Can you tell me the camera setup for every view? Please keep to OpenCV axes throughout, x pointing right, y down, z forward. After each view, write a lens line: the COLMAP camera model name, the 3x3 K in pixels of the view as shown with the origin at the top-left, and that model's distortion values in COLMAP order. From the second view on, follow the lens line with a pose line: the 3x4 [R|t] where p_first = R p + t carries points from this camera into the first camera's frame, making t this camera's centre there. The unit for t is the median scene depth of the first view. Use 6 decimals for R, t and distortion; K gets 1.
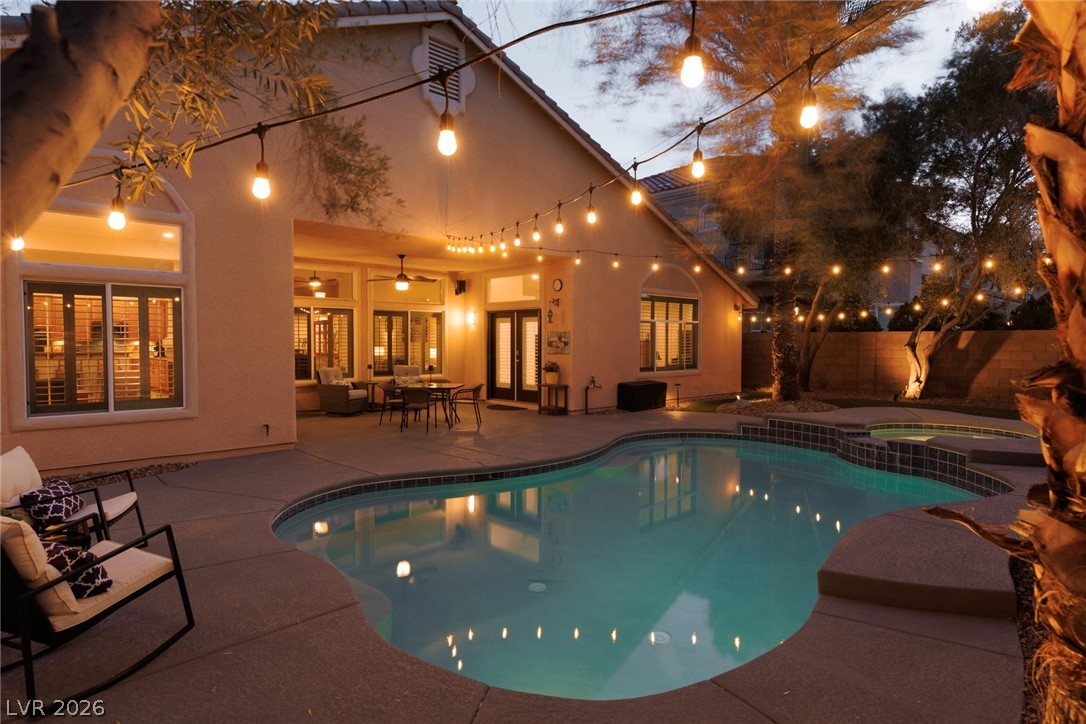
lens RADIAL K [[562.4, 0, 543.0], [0, 562.4, 362.0], [0, 0, 1]] dist [0.035946, 0.000104]
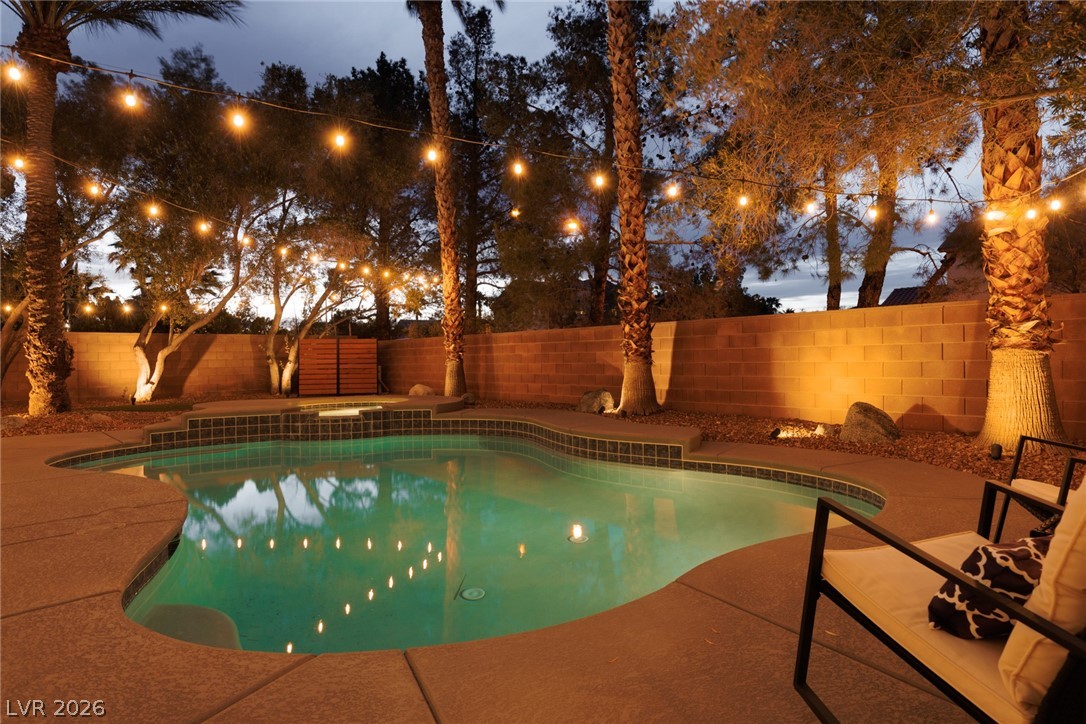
lens RADIAL K [[562.4, 0, 543.0], [0, 562.4, 362.0], [0, 0, 1]] dist [0.035946, 0.000104]
pose [[0.145833, -0.018547, 0.989135, -0.206594], [0.044294, 0.998944, 0.012201, 0.015931], [-0.988317, 0.042034, 0.146500, 0.196510]]
